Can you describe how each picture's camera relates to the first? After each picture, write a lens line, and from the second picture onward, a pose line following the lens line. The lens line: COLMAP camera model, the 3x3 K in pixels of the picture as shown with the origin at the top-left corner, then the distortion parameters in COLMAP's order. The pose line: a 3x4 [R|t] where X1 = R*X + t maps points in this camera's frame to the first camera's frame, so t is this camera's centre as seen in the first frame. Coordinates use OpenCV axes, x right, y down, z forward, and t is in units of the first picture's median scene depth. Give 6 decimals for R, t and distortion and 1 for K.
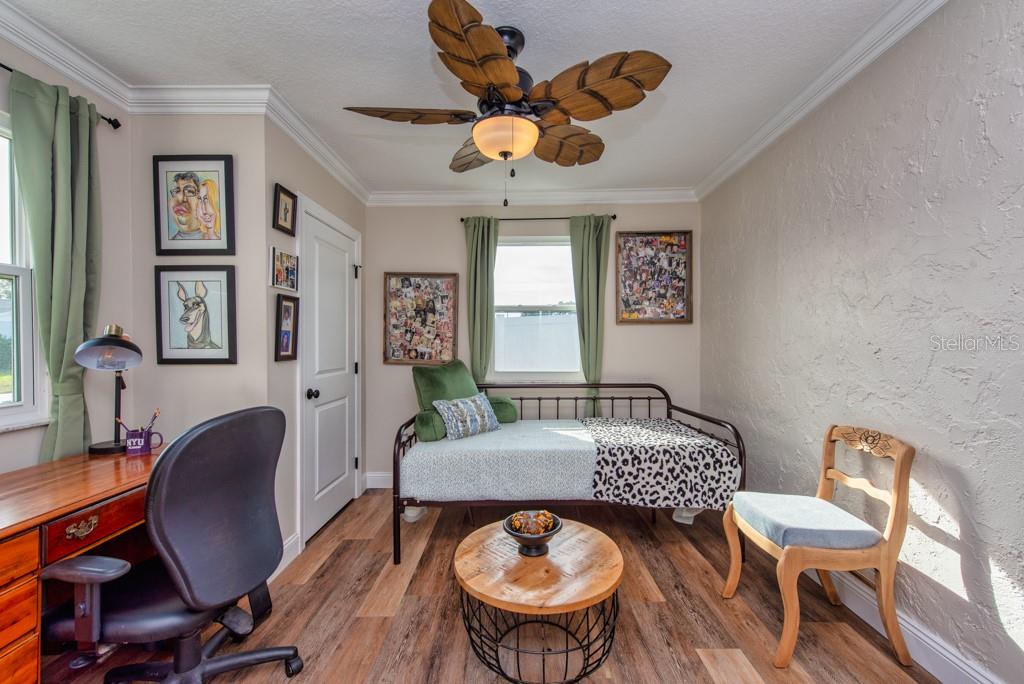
lens RADIAL K [[404.3, 0, 514.6], [0, 404.3, 344.8], [0, 0, 1]] dist [0.014733, -0.003576]
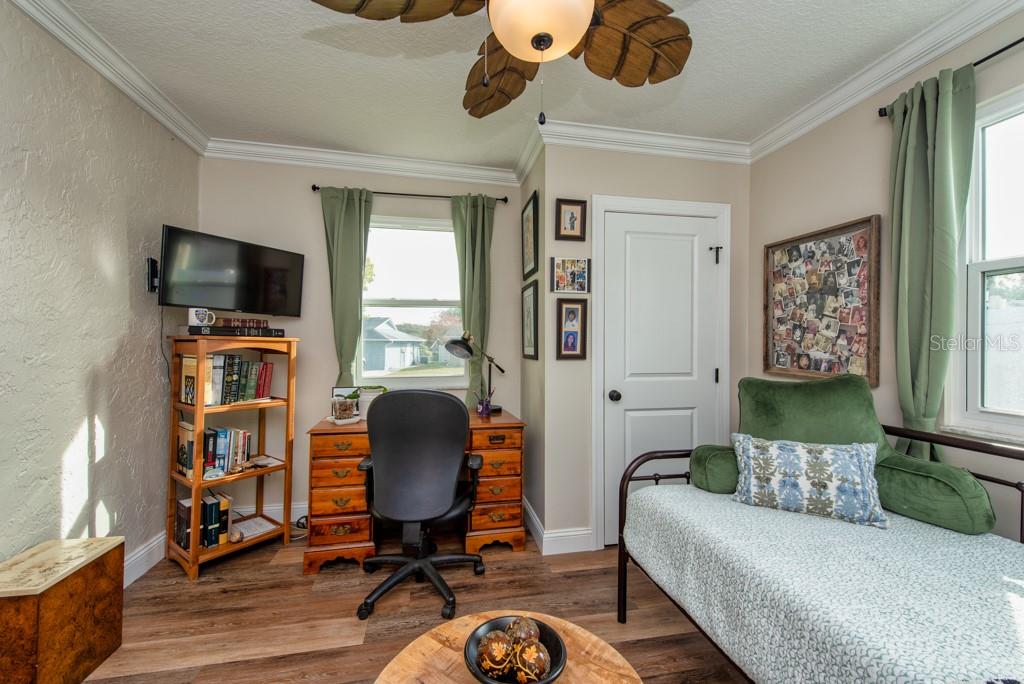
lens RADIAL K [[404.3, 0, 516.1], [0, 404.3, 343.3], [0, 0, 1]] dist [0.014733, -0.003576]
pose [[0.201312, -0.002859, -0.979523, 0.292938], [-0.011463, 0.999920, -0.005275, 0.002134], [0.979460, 0.012291, 0.201263, 0.420761]]
